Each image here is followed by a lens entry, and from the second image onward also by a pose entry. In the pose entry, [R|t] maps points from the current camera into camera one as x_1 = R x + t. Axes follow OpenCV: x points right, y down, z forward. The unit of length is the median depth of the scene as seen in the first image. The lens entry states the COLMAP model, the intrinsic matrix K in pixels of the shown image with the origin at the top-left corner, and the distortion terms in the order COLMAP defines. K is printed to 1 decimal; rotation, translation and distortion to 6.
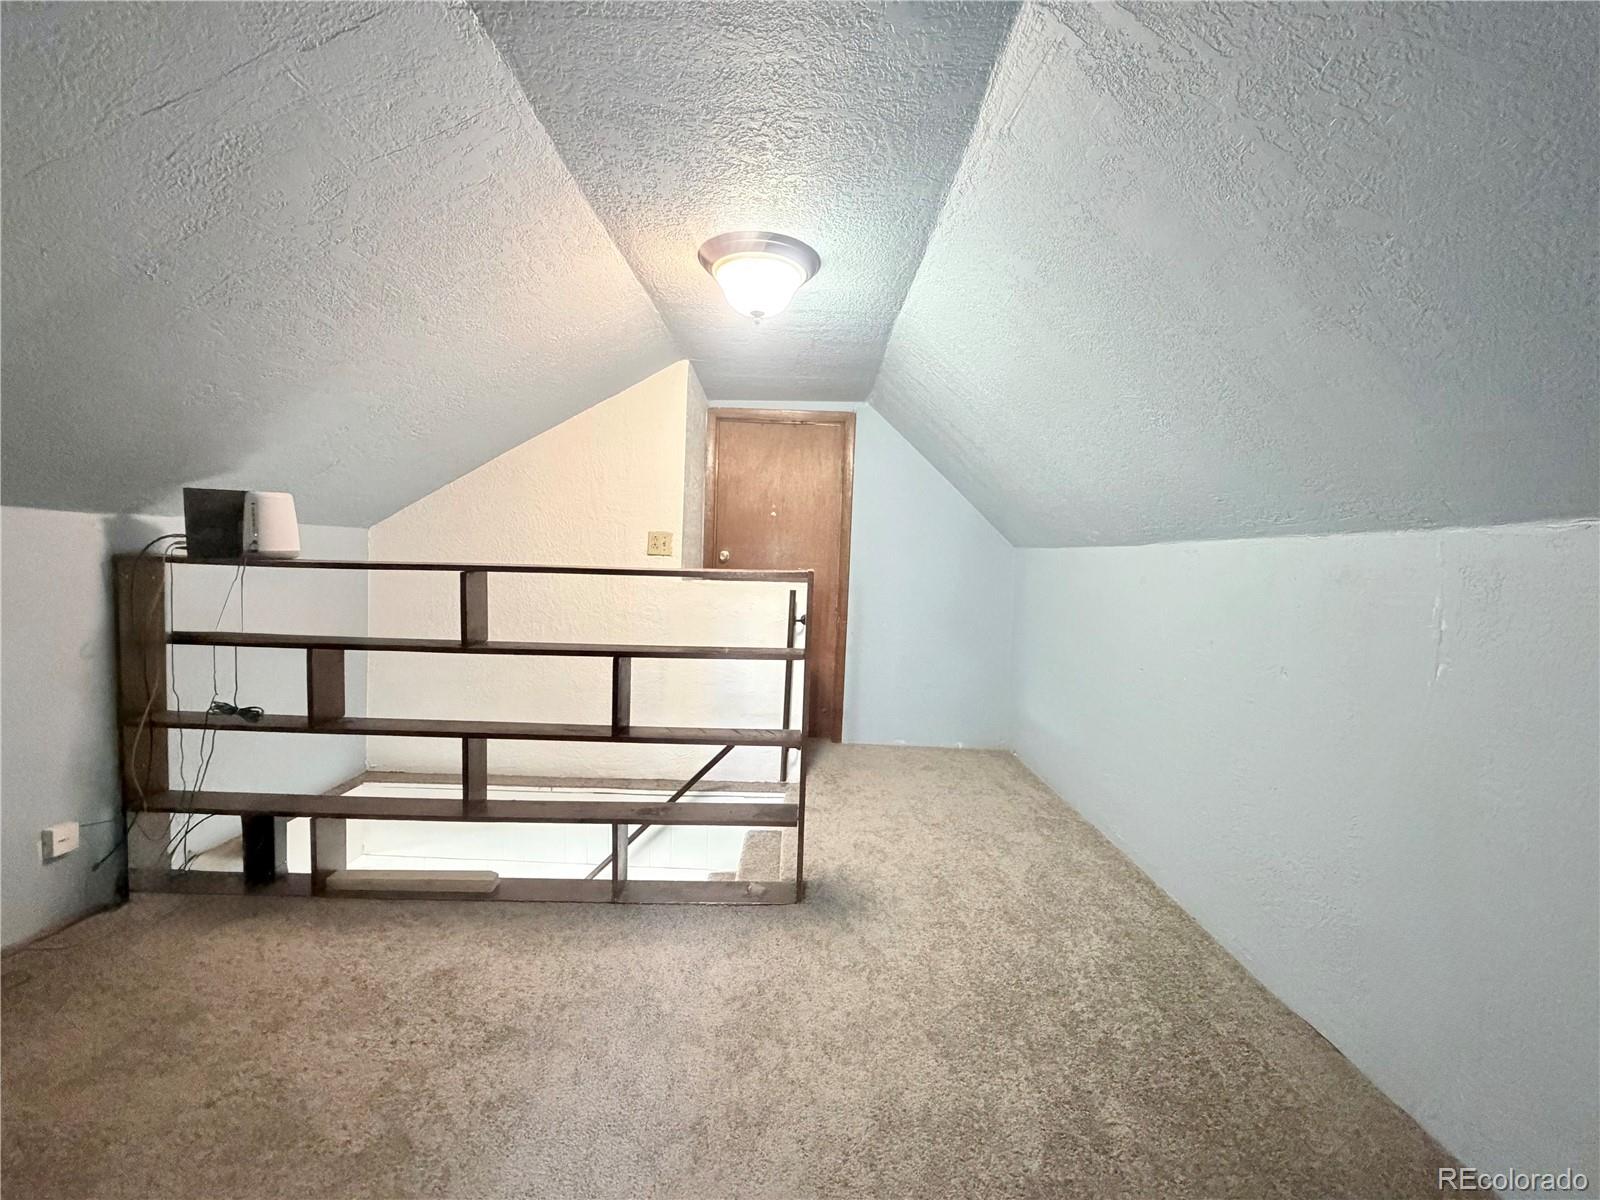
lens RADIAL K [[643.4, 0, 801.7], [0, 643.4, 601.3], [0, 0, 1]] dist [0.000038, 0.000126]
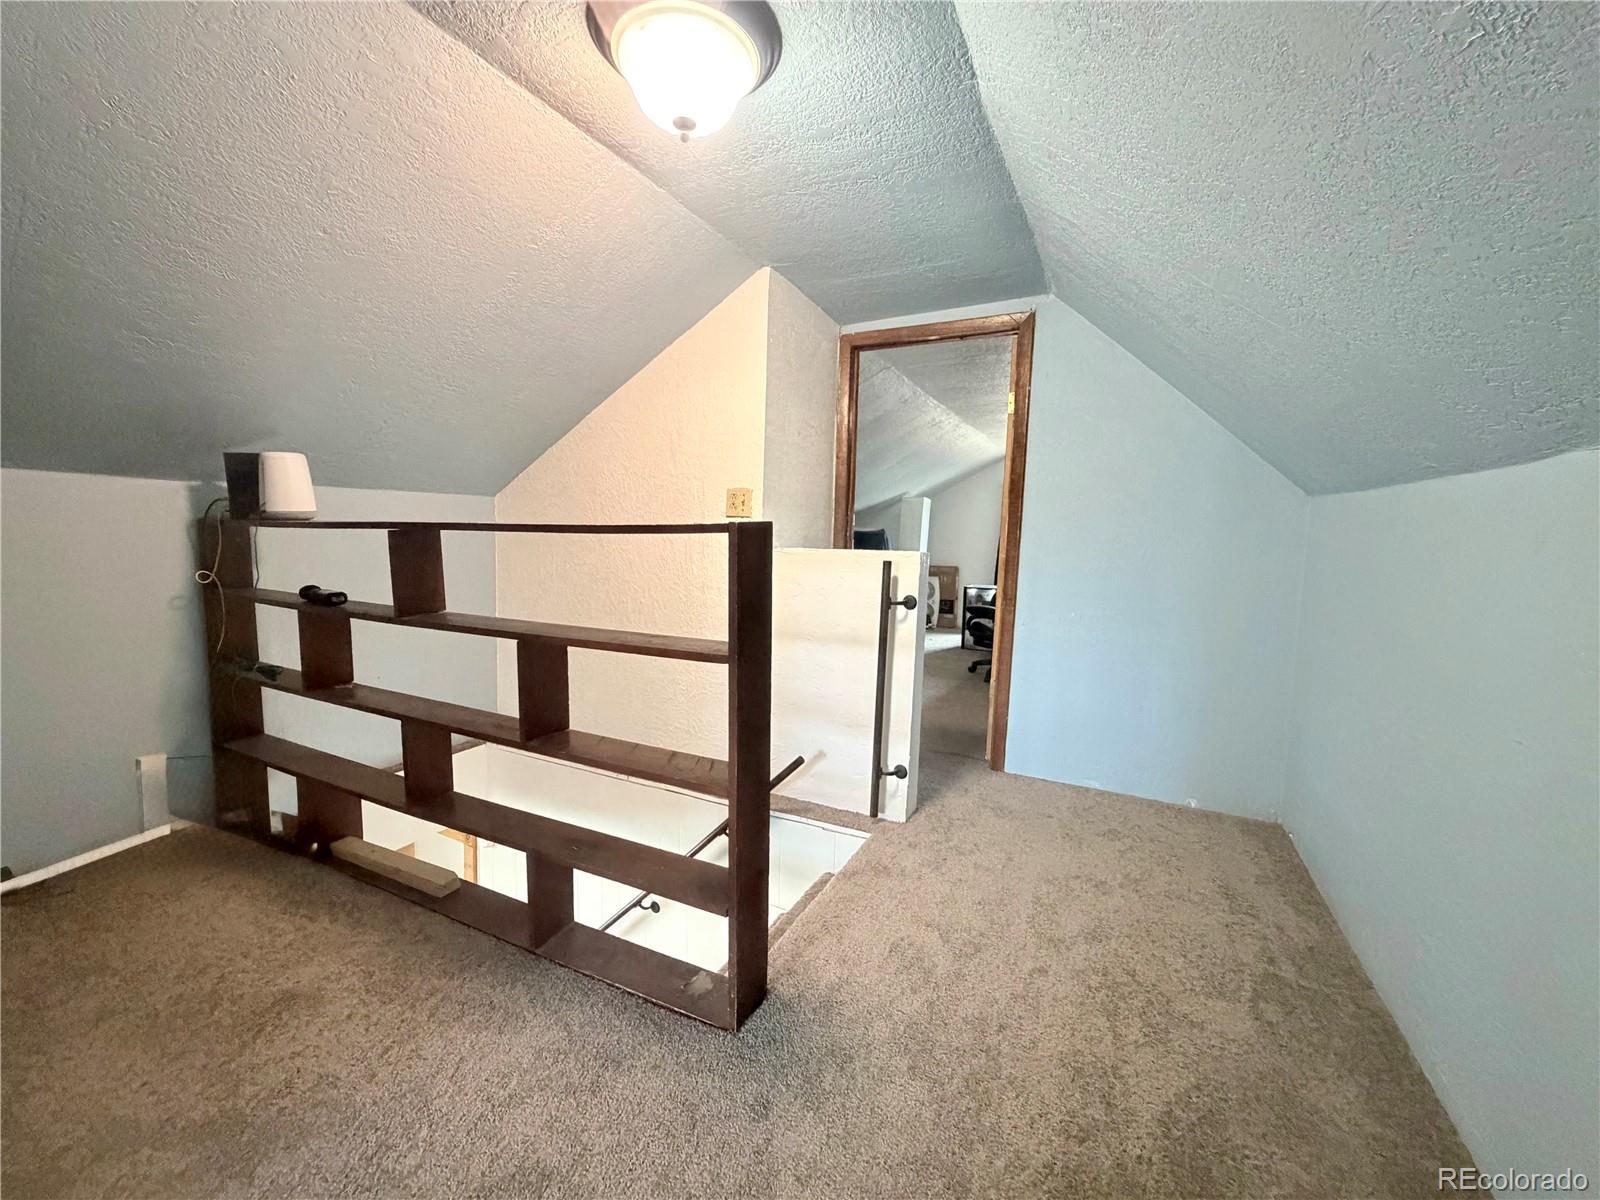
lens RADIAL K [[643.4, 0, 799.3], [0, 643.4, 599.8], [0, 0, 1]] dist [0.000038, 0.000126]
pose [[0.891017, 0.036133, -0.452530, 0.286682], [-0.022635, 0.999124, 0.035211, 0.004617], [0.453406, -0.021130, 0.891054, 0.387329]]
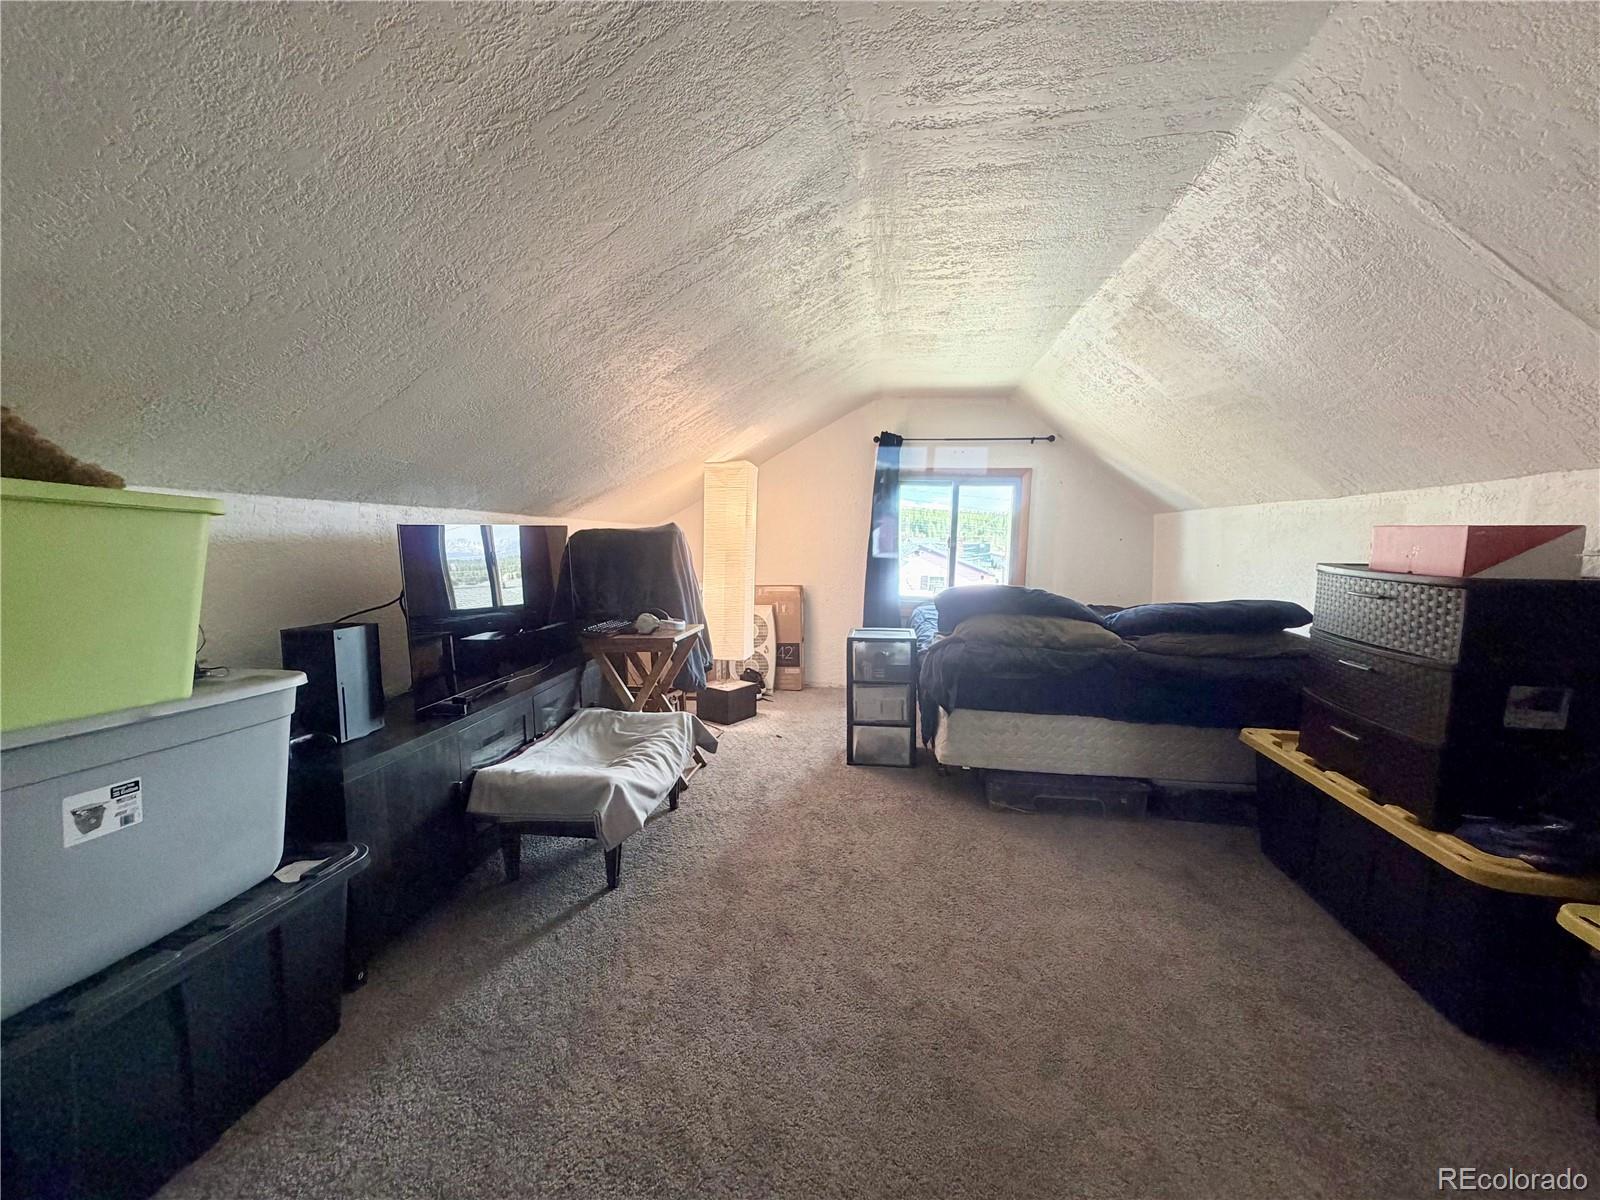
lens RADIAL K [[643.4, 0, 800.2], [0, 643.4, 598.9], [0, 0, 1]] dist [0.000038, 0.000126]
pose [[0.991411, -0.012171, -0.130217, 0.135657], [0.017932, 0.998907, 0.043160, -0.027847], [0.129549, -0.045124, 0.990546, 0.786310]]
